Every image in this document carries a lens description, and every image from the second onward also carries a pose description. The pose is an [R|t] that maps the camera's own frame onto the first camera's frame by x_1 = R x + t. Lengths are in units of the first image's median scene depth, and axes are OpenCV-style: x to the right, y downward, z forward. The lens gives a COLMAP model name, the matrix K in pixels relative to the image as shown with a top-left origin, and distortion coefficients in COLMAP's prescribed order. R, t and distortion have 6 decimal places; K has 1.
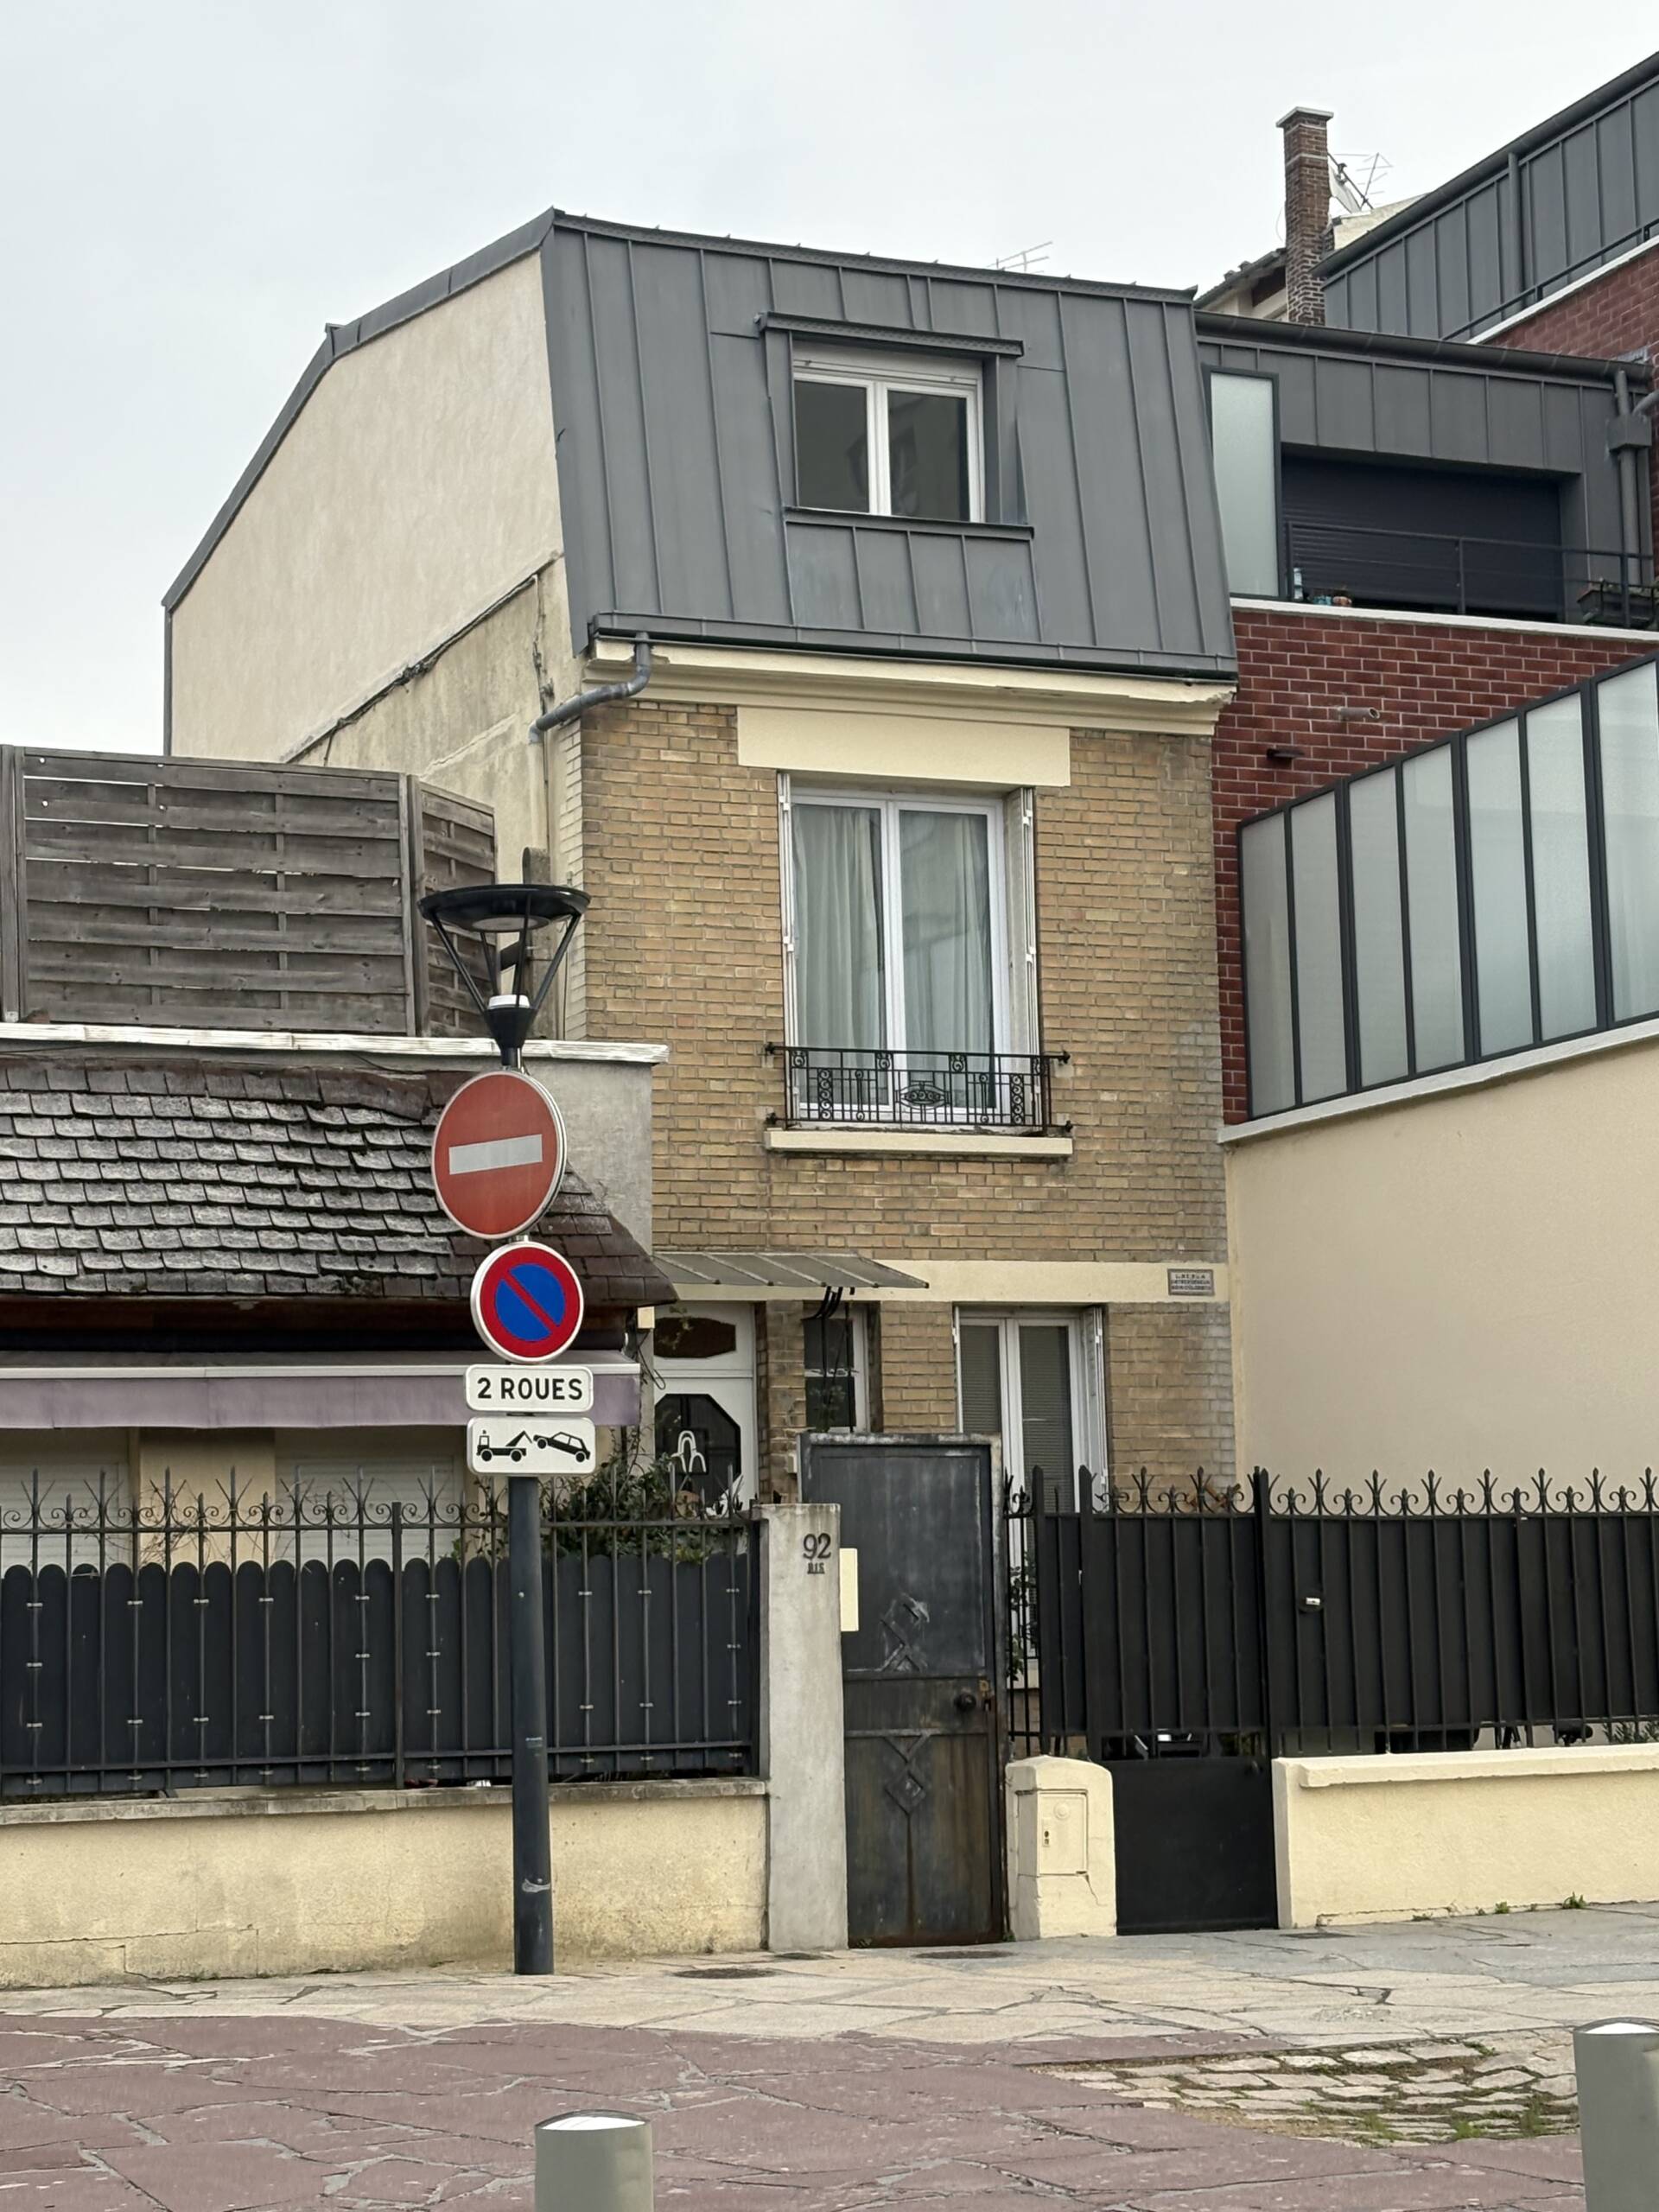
lens RADIAL K [[4143.7, 0, 829.5], [0, 4143.7, 1106.0], [0, 0, 1]] dist [0.269823, -1.251199]
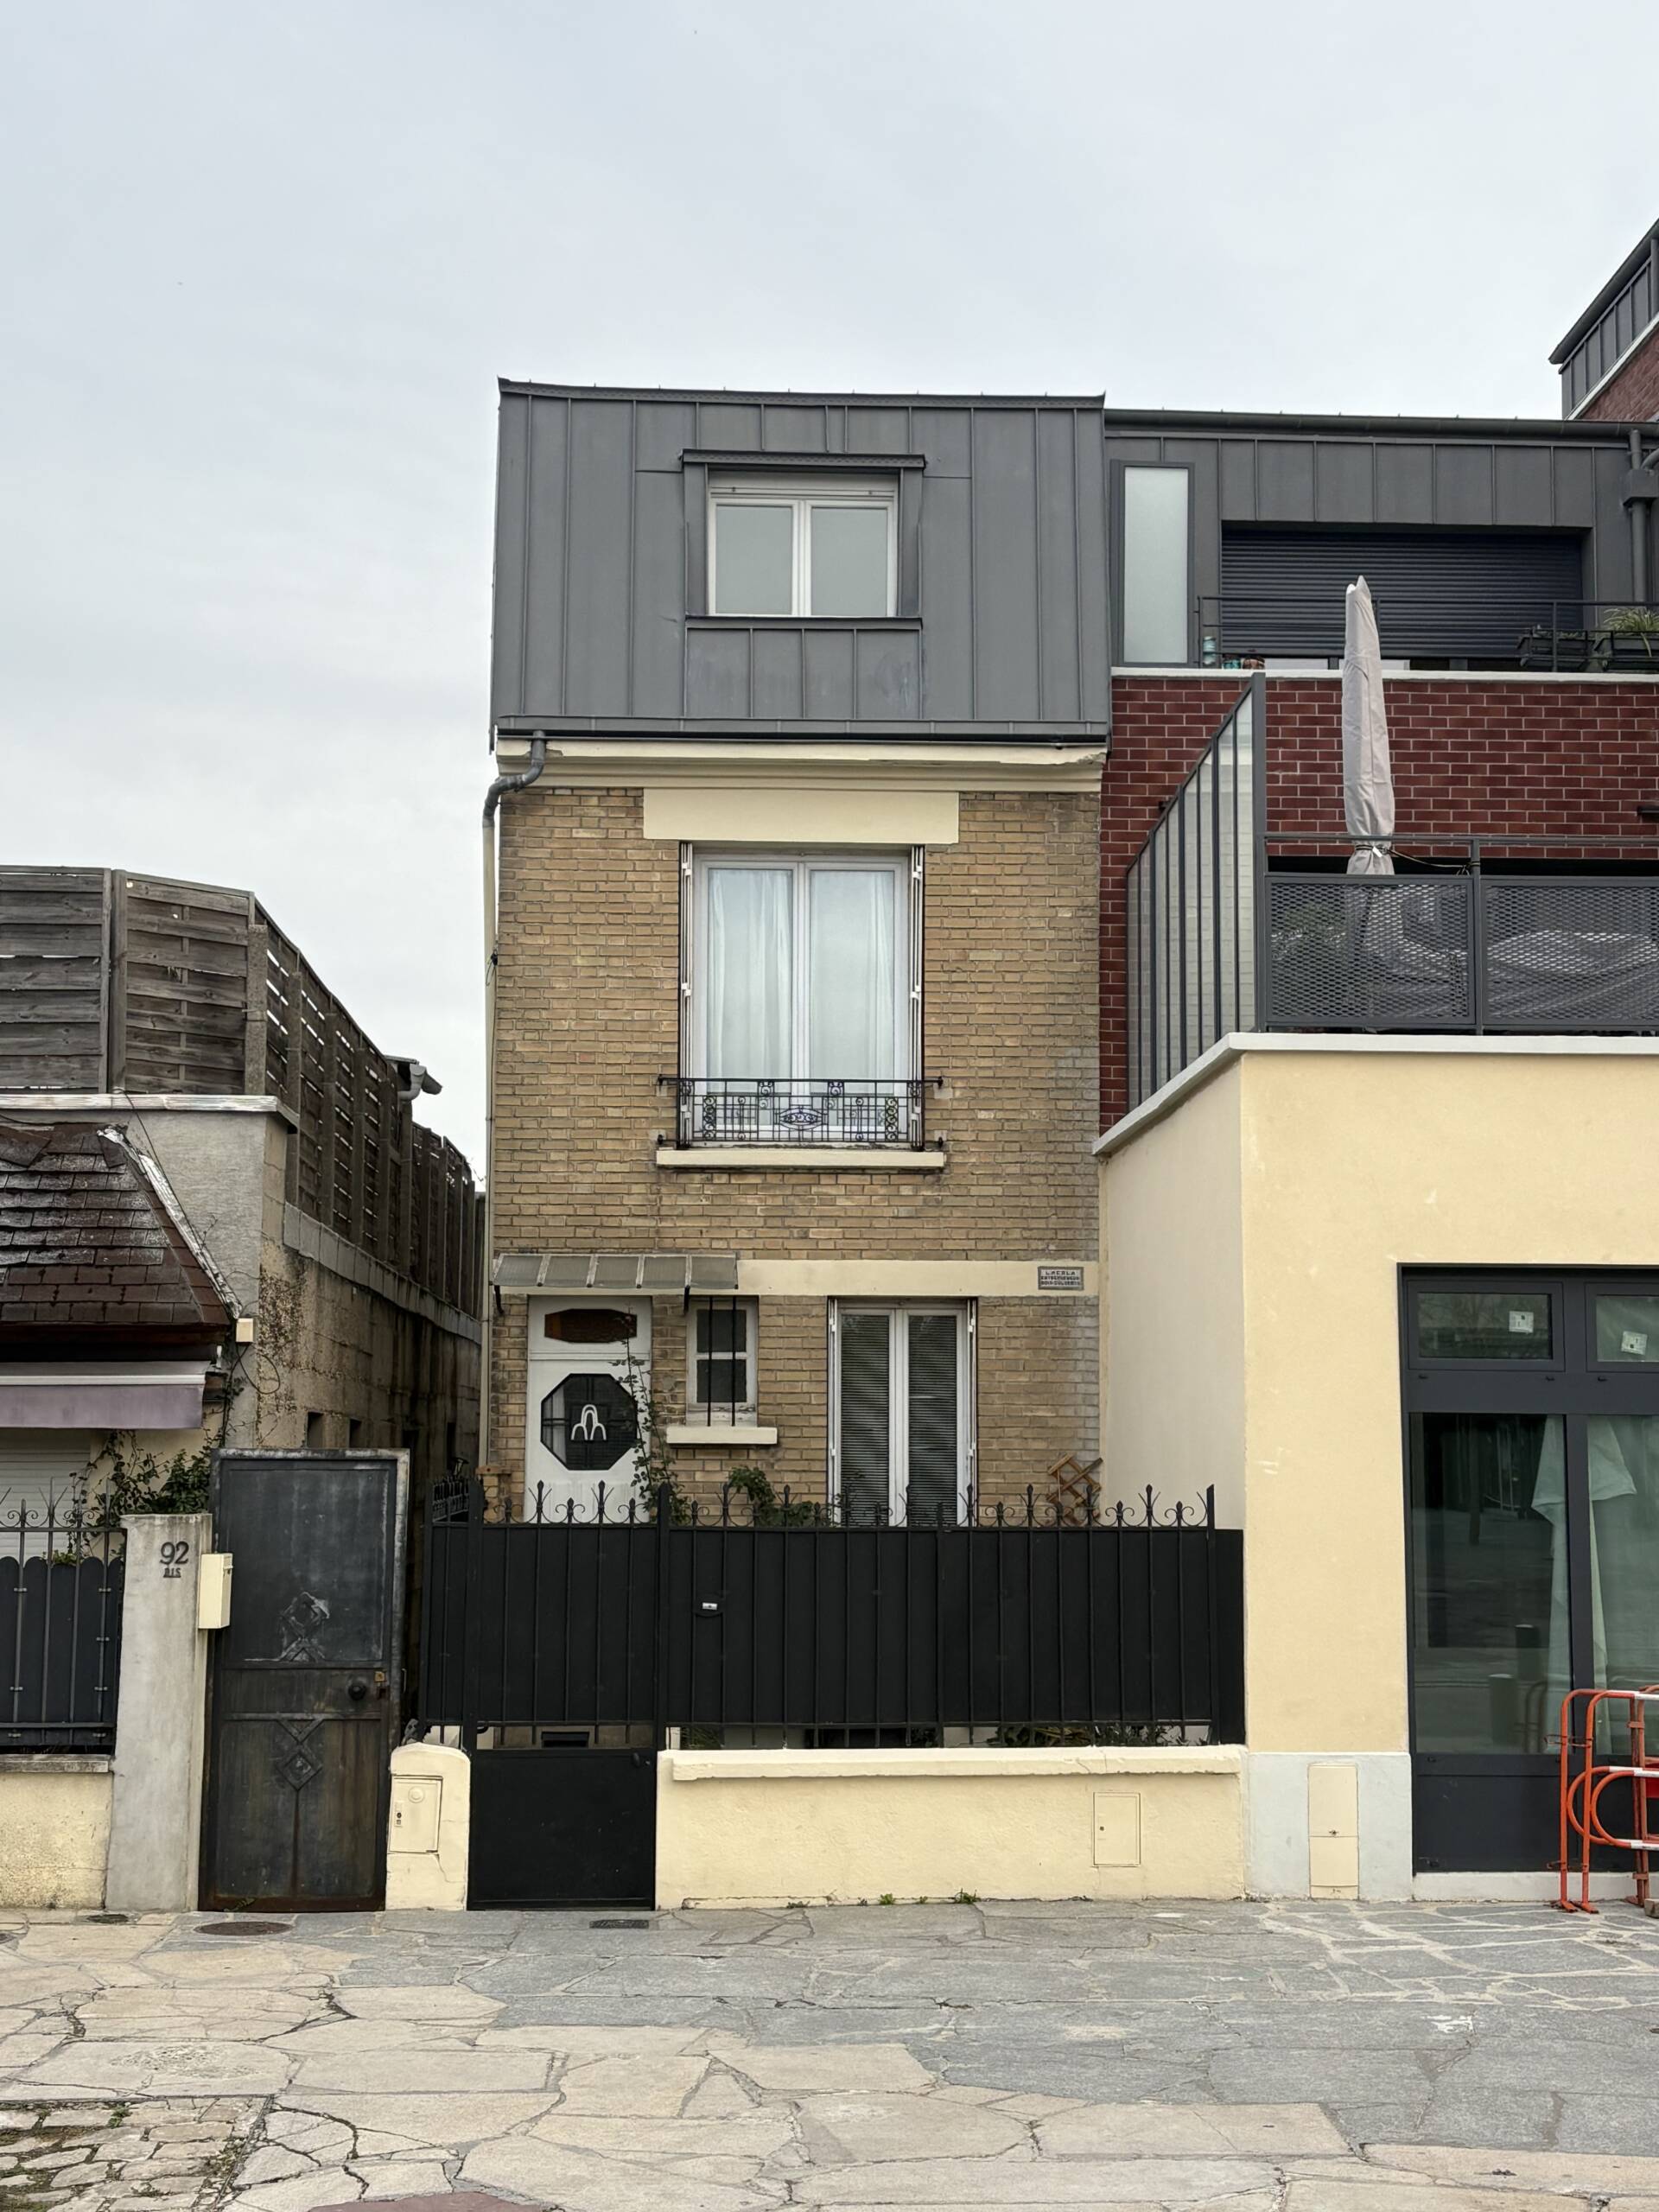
lens RADIAL K [[3078.9, 0, 829.5], [0, 3078.9, 1106.0], [0, 0, 1]] dist [0.265999, -1.095287]
pose [[0.935443, -0.010268, -0.353327, 0.334910], [0.016006, 0.999783, 0.013323, -0.017100], [0.353114, -0.018118, 0.935405, 0.198512]]
